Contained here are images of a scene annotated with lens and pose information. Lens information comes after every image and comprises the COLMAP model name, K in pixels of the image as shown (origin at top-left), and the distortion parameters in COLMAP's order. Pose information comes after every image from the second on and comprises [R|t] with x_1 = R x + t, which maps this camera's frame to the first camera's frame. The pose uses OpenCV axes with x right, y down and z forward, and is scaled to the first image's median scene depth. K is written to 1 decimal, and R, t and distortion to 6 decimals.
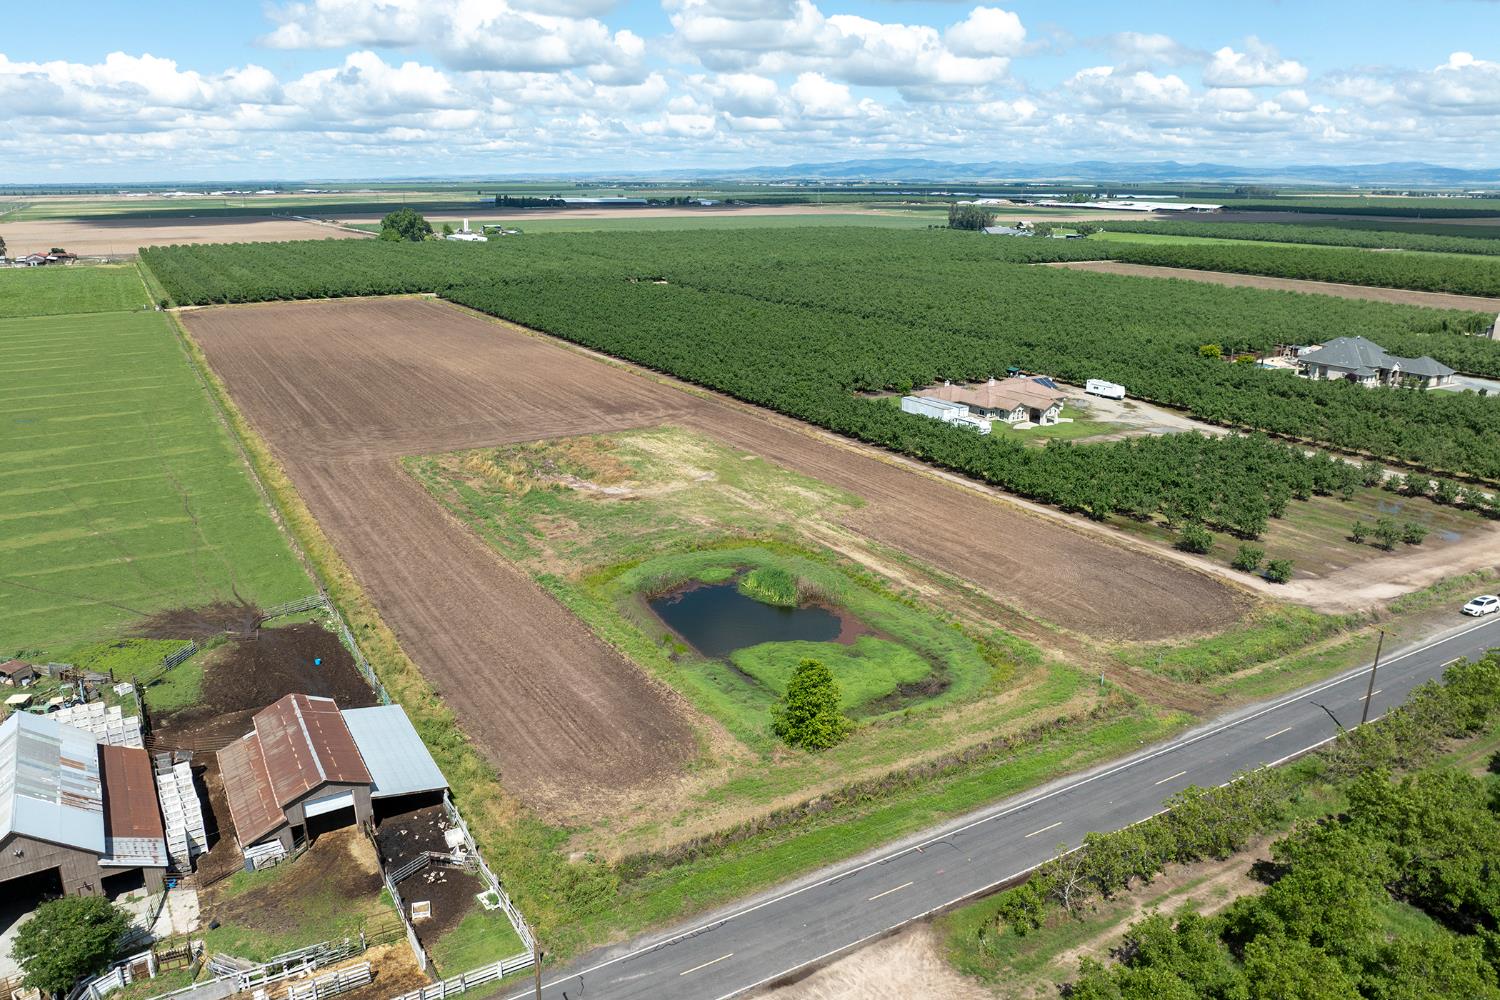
lens RADIAL K [[1057.7, 0, 739.7], [0, 1057.7, 498.6], [0, 0, 1]] dist [-0.038114, 0.004877]
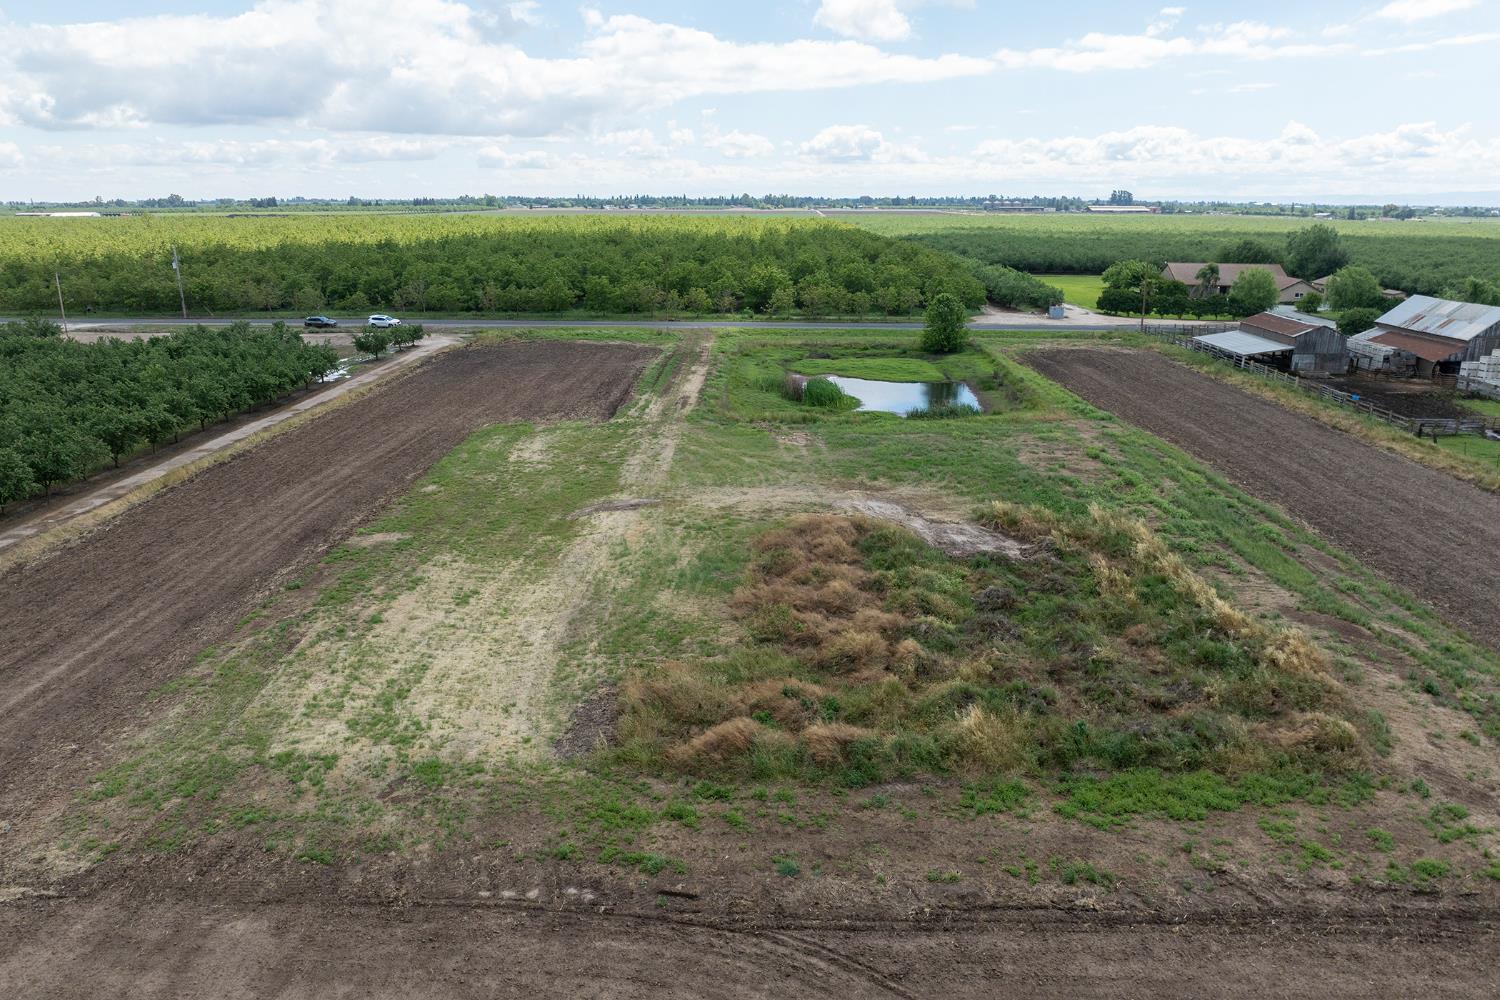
lens RADIAL K [[1057.7, 0, 745.2], [0, 1057.7, 498.8], [0, 0, 1]] dist [-0.038114, 0.004877]
pose [[-0.841681, -0.151704, 0.518227, -0.292781], [0.155132, 0.851328, 0.501173, -0.225617], [-0.517212, 0.502221, -0.693013, 1.346817]]
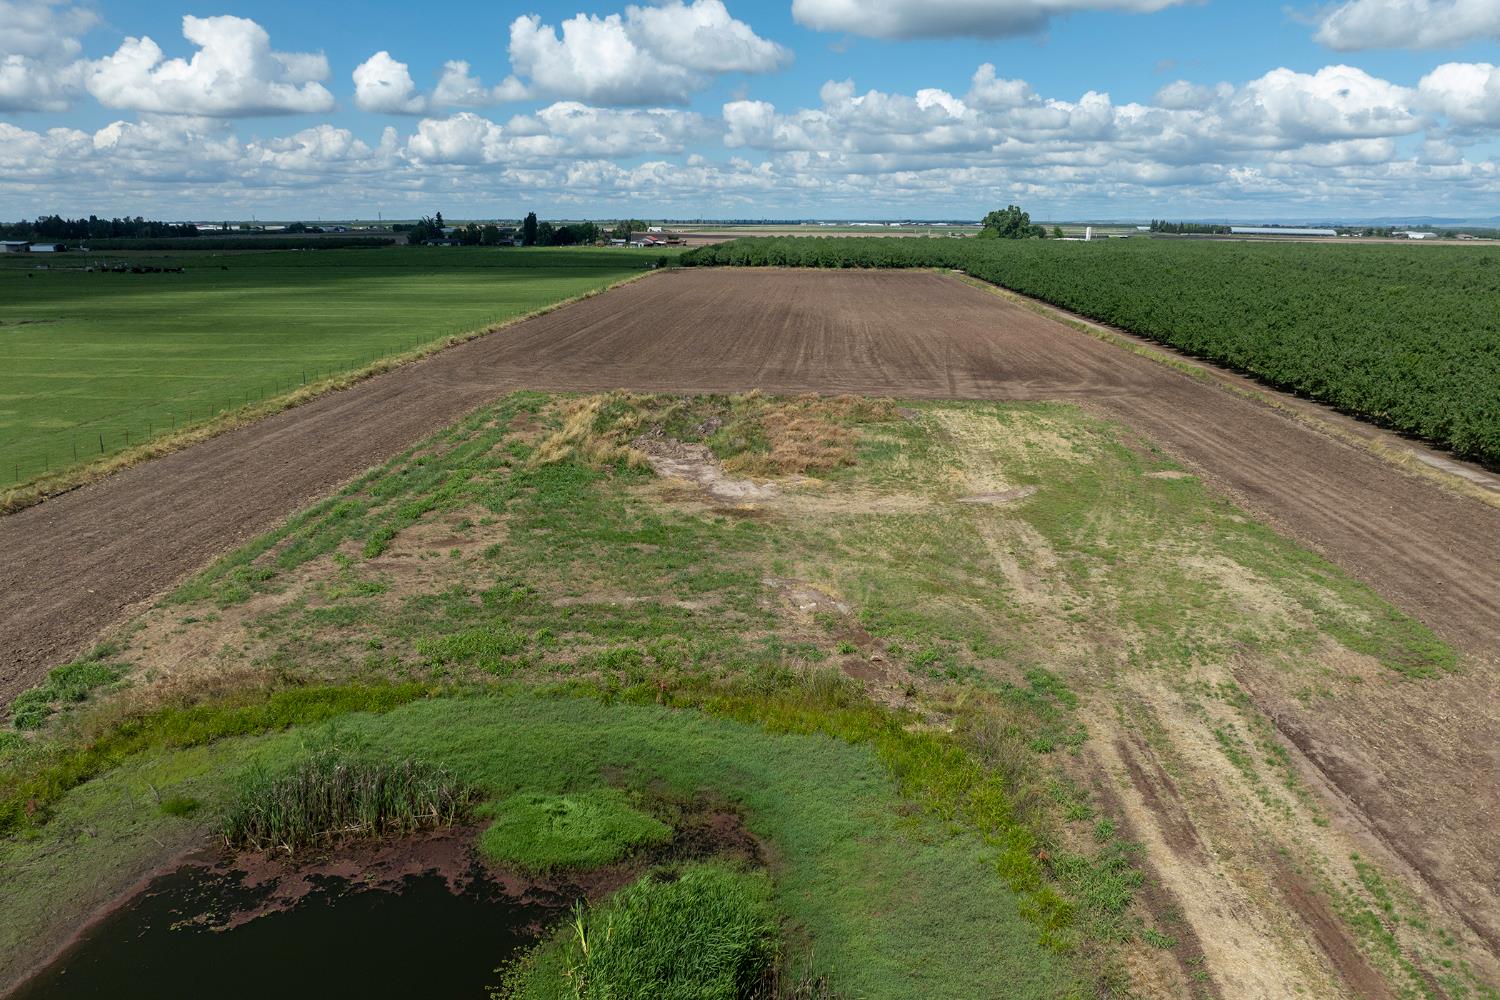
lens RADIAL K [[1057.7, 0, 749.5], [0, 1057.7, 509.5], [0, 0, 1]] dist [-0.038114, 0.004877]
pose [[0.825865, 0.152011, -0.542991, 0.108937], [-0.168604, 0.985492, 0.019450, -0.009060], [0.538070, 0.075487, 0.839513, 0.689375]]
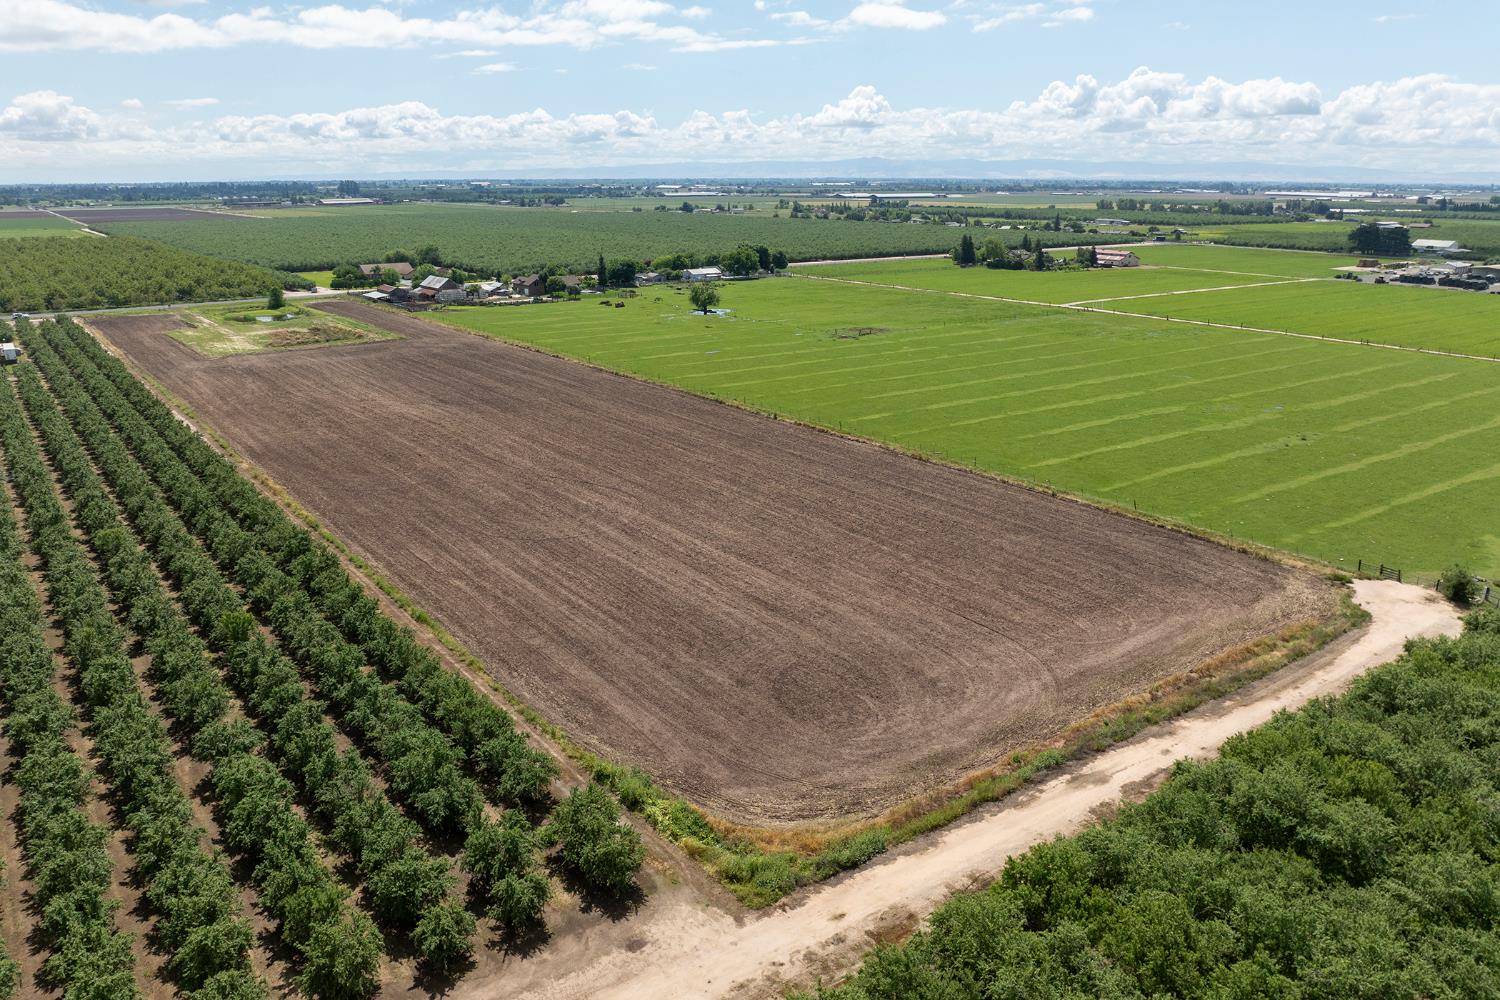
lens RADIAL K [[1057.7, 0, 758.0], [0, 1057.7, 496.2], [0, 0, 1]] dist [-0.038114, 0.004877]
pose [[-0.995761, 0.026330, -0.088130, -0.845985], [-0.027737, 0.827588, 0.560650, -0.891554], [0.087697, 0.560718, -0.823350, 2.928257]]
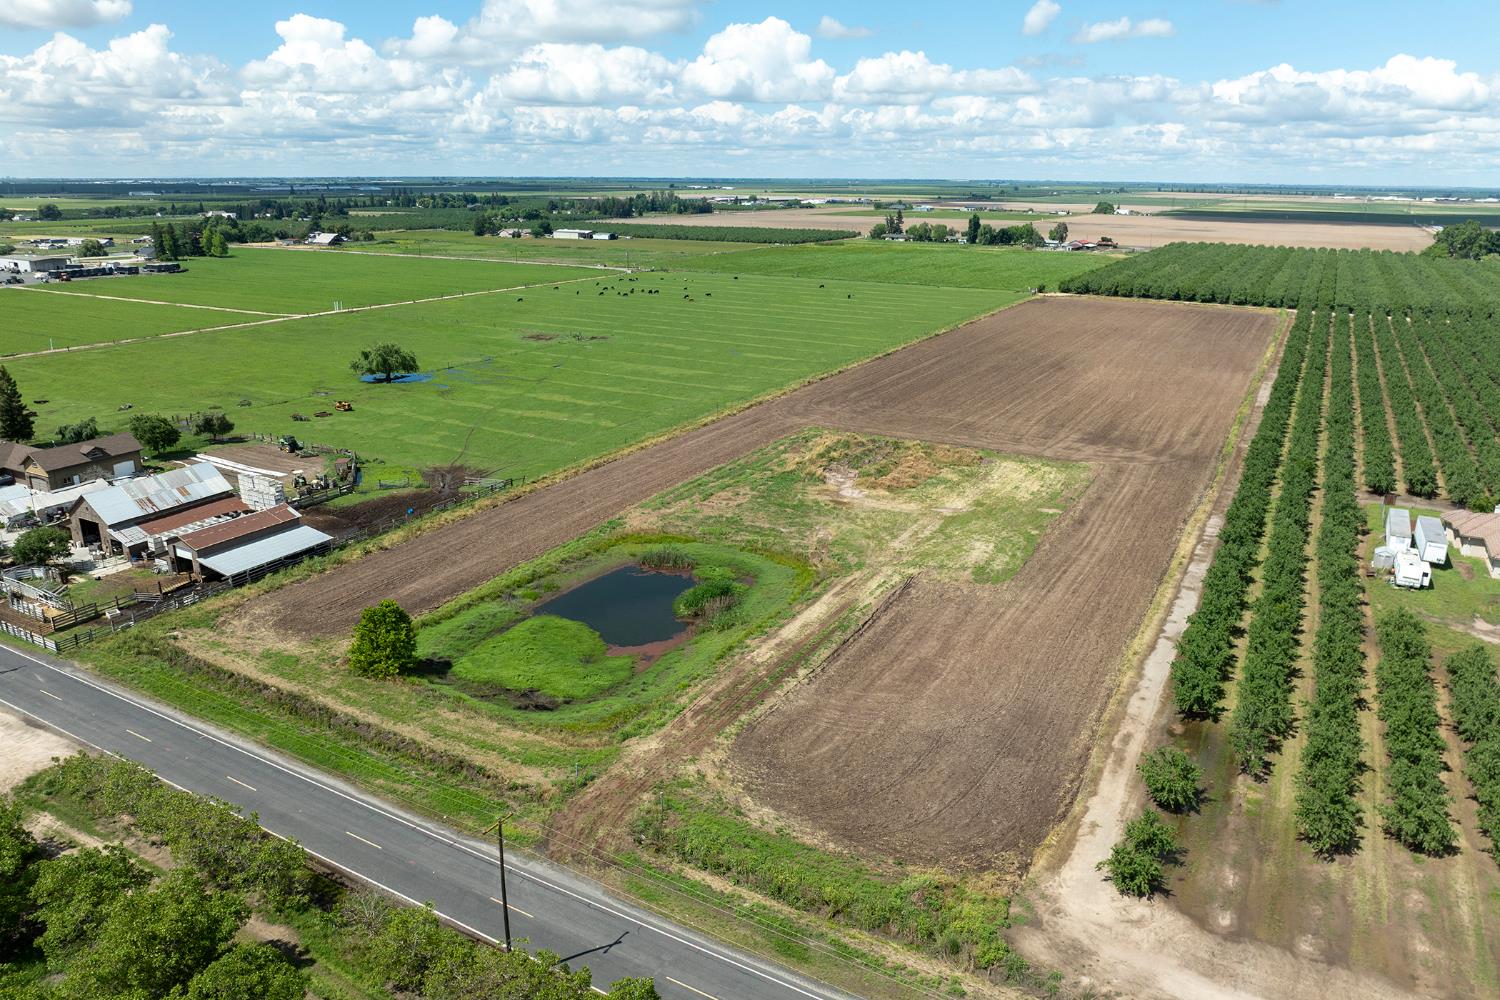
lens RADIAL K [[1057.7, 0, 748.9], [0, 1057.7, 512.0], [0, 0, 1]] dist [-0.038114, 0.004877]
pose [[0.500998, 0.266282, -0.823465, 0.668692], [-0.259007, 0.954012, 0.150917, -0.118172], [0.825782, 0.137674, 0.546927, 0.404107]]
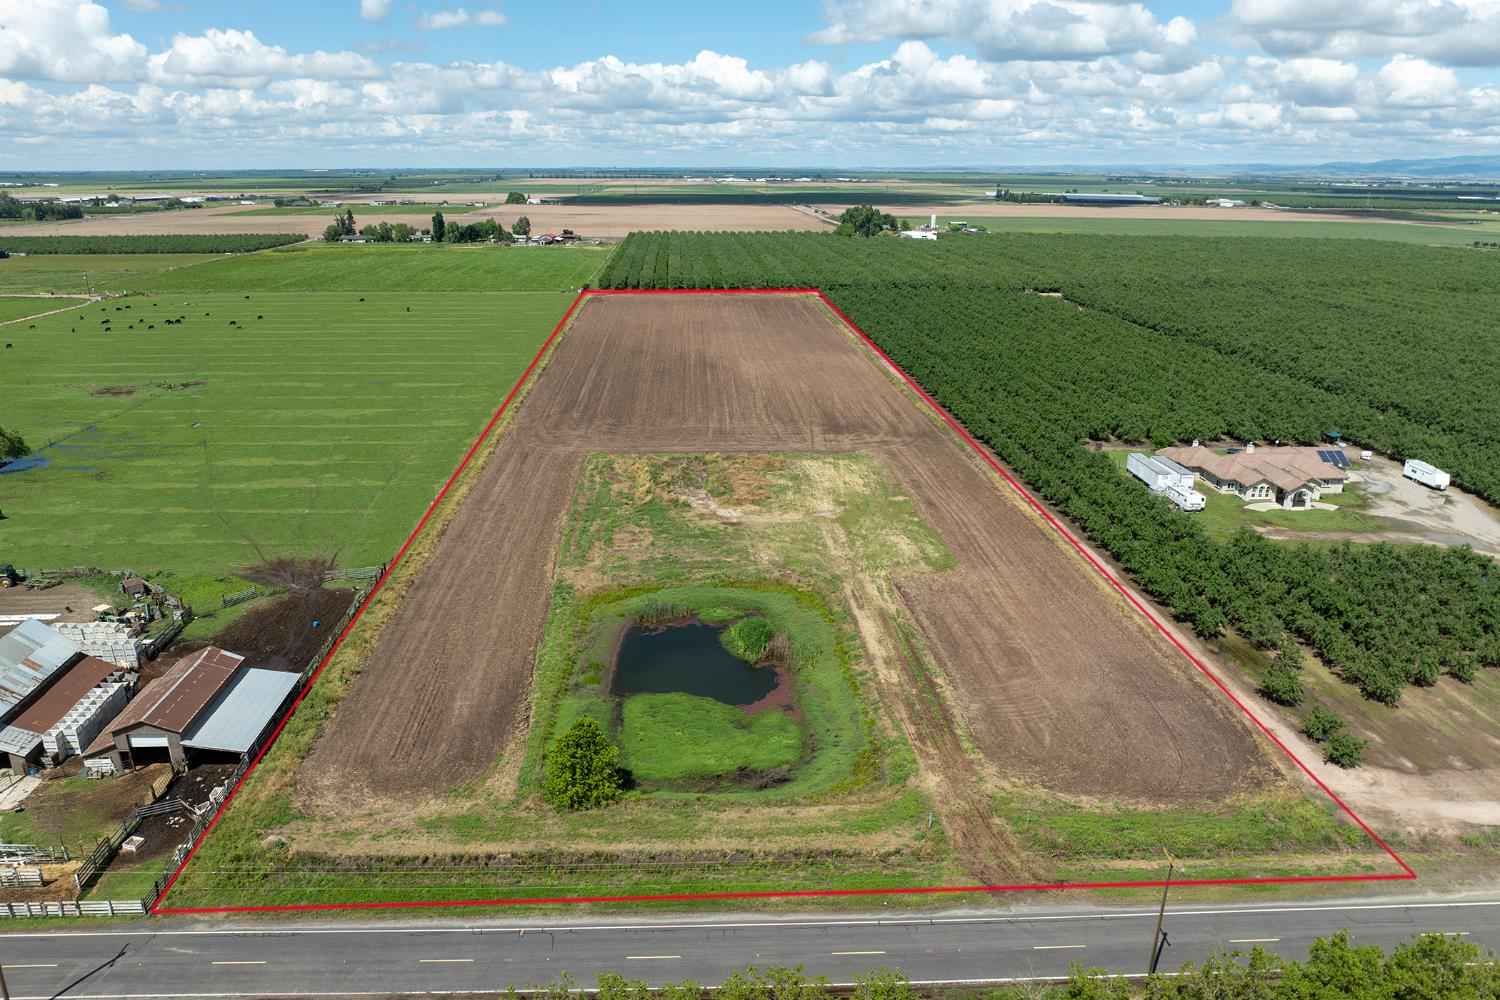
lens RADIAL K [[1057.7, 0, 744.1], [0, 1057.7, 523.6], [0, 0, 1]] dist [-0.038114, 0.004877]
pose [[0.886972, 0.152587, -0.435888, 0.351615], [-0.139444, 0.988274, 0.062207, -0.065007], [0.440269, 0.005606, 0.897849, 0.101664]]
